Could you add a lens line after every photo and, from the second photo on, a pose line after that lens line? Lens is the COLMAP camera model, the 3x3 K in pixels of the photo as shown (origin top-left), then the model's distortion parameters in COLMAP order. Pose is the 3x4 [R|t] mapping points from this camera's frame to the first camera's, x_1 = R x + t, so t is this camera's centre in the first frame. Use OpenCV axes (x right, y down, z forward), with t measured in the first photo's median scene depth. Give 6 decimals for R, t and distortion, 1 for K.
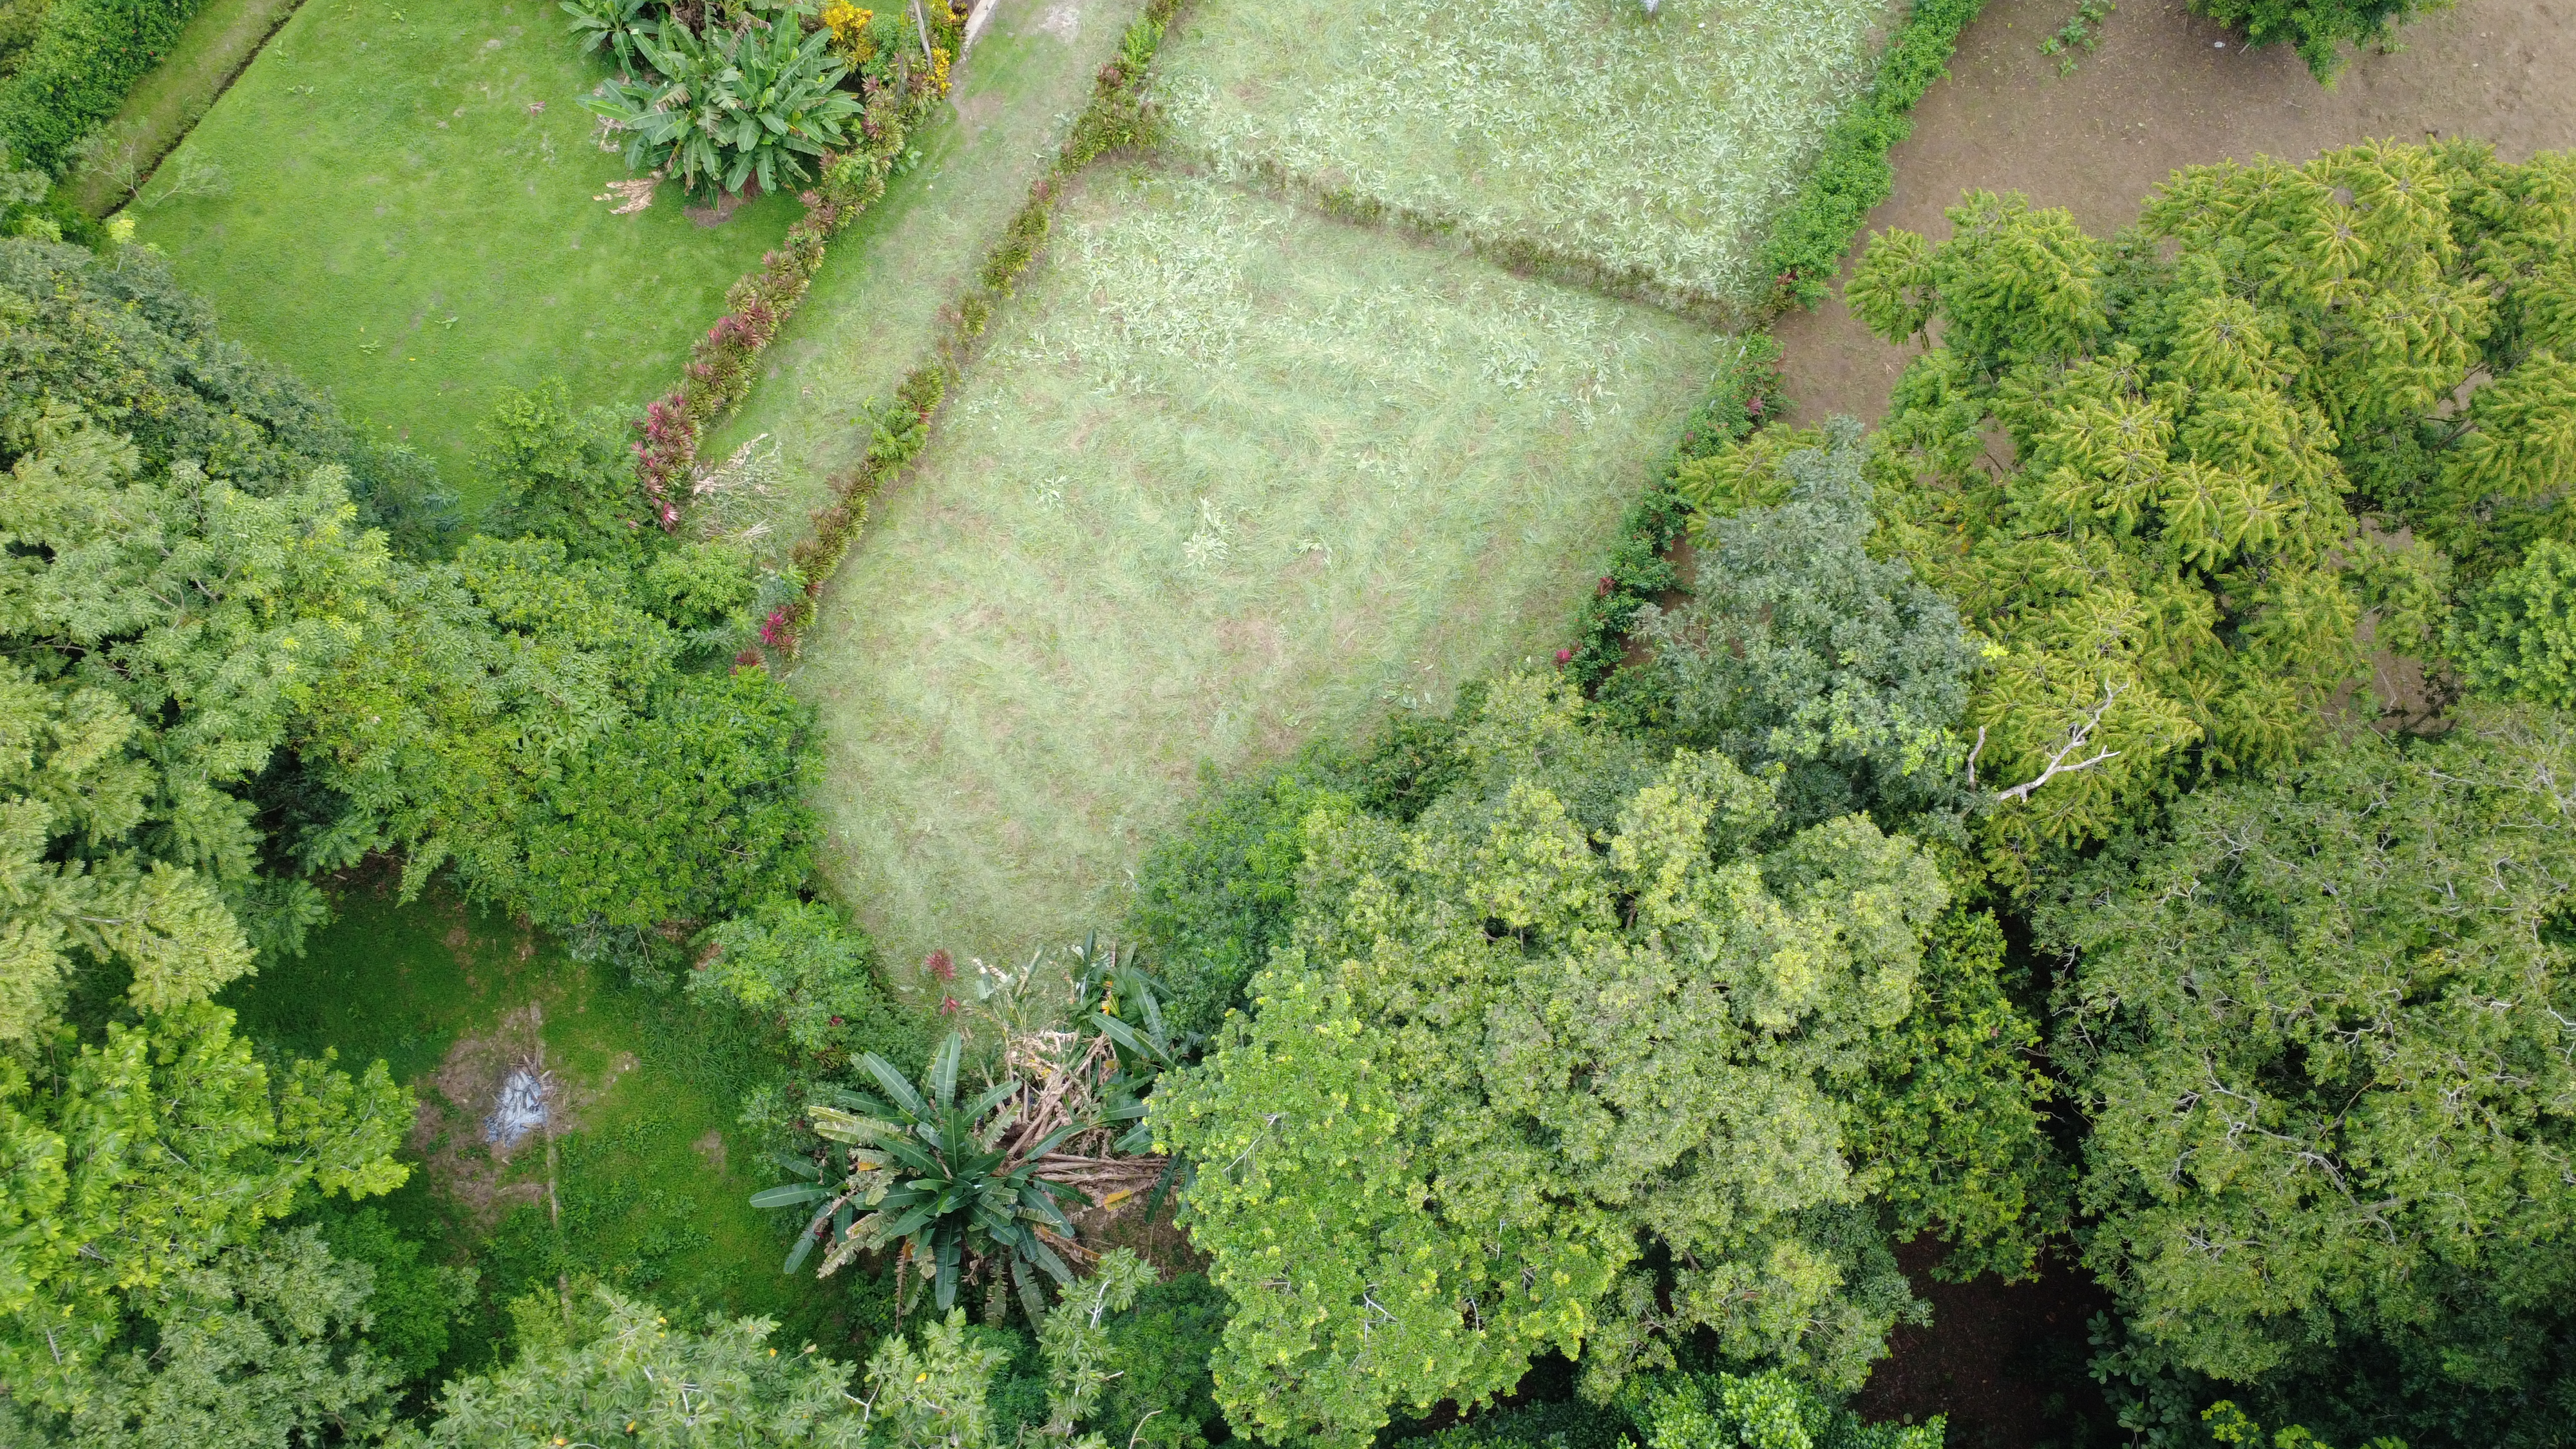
lens RADIAL K [[1872.7, 0, 1294.4], [0, 1872.7, 726.6], [0, 0, 1]] dist [-0.004309, 0.011641]
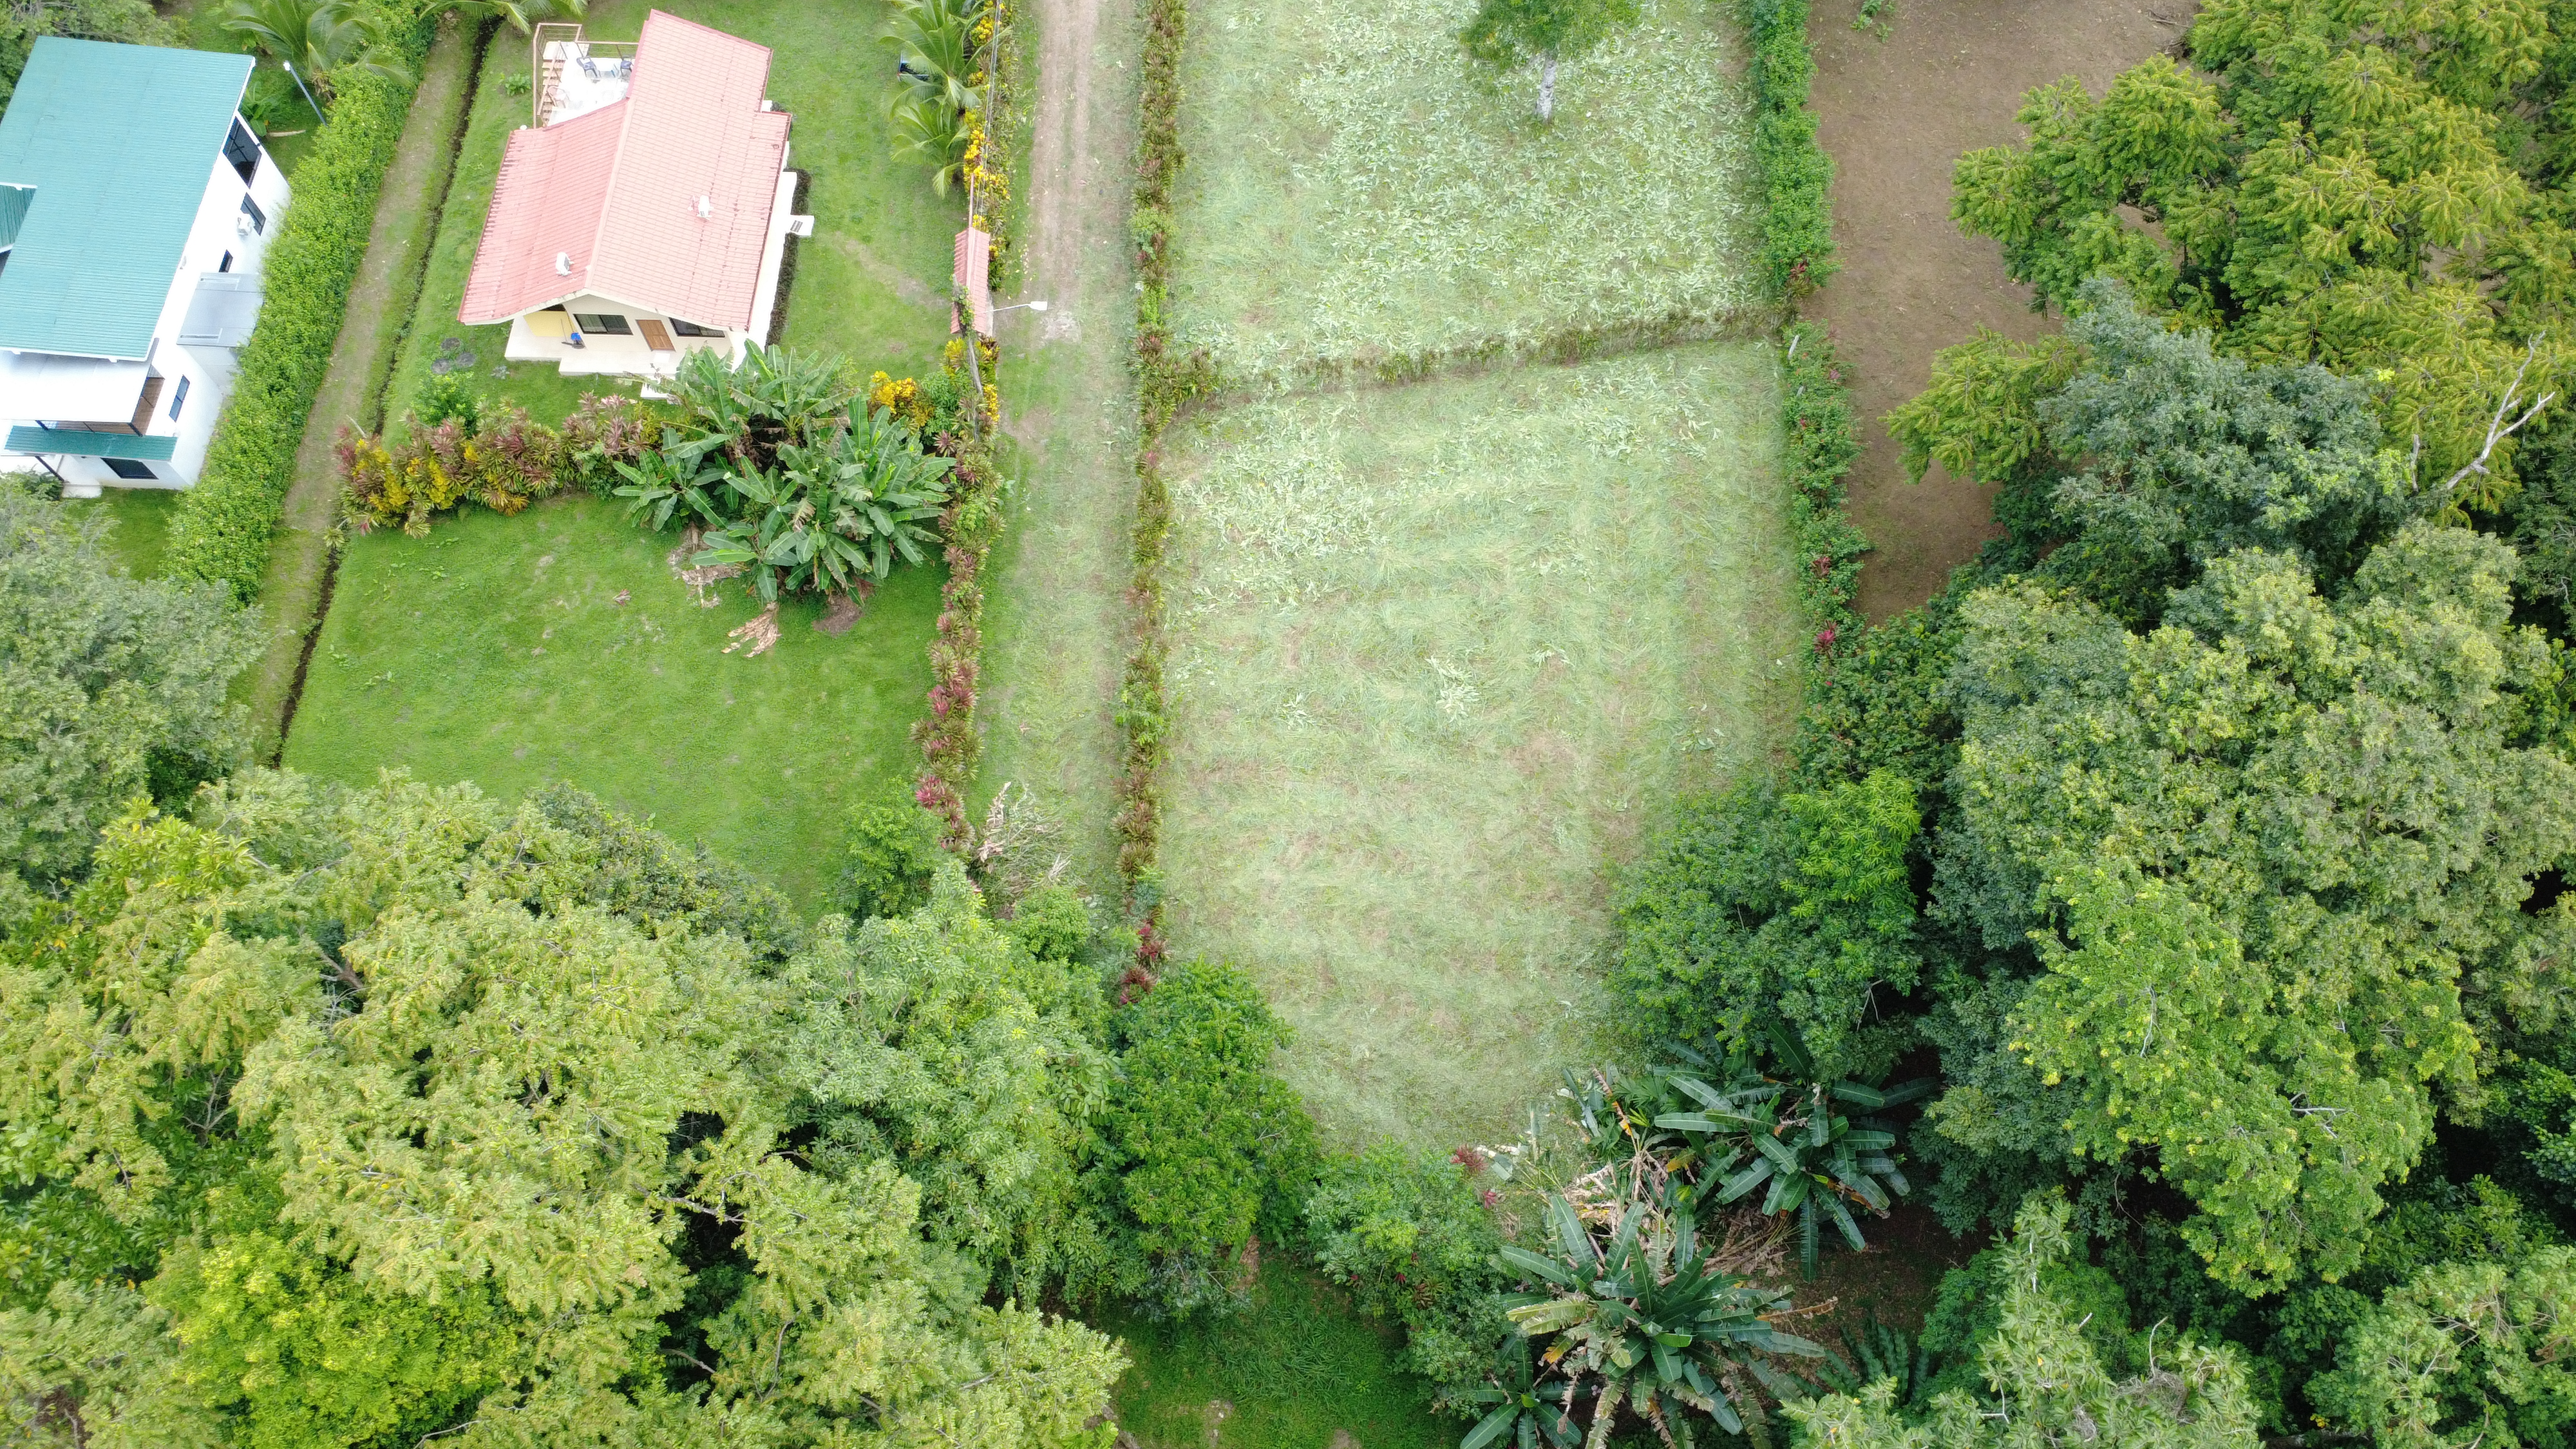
lens RADIAL K [[1872.7, 0, 1279.0], [0, 1872.7, 730.2], [0, 0, 1]] dist [-0.004309, 0.011641]
pose [[0.889911, -0.414009, 0.191454, -0.334319], [0.438084, 0.892670, -0.105940, -0.013098], [-0.127045, 0.178150, 0.975768, 0.008078]]
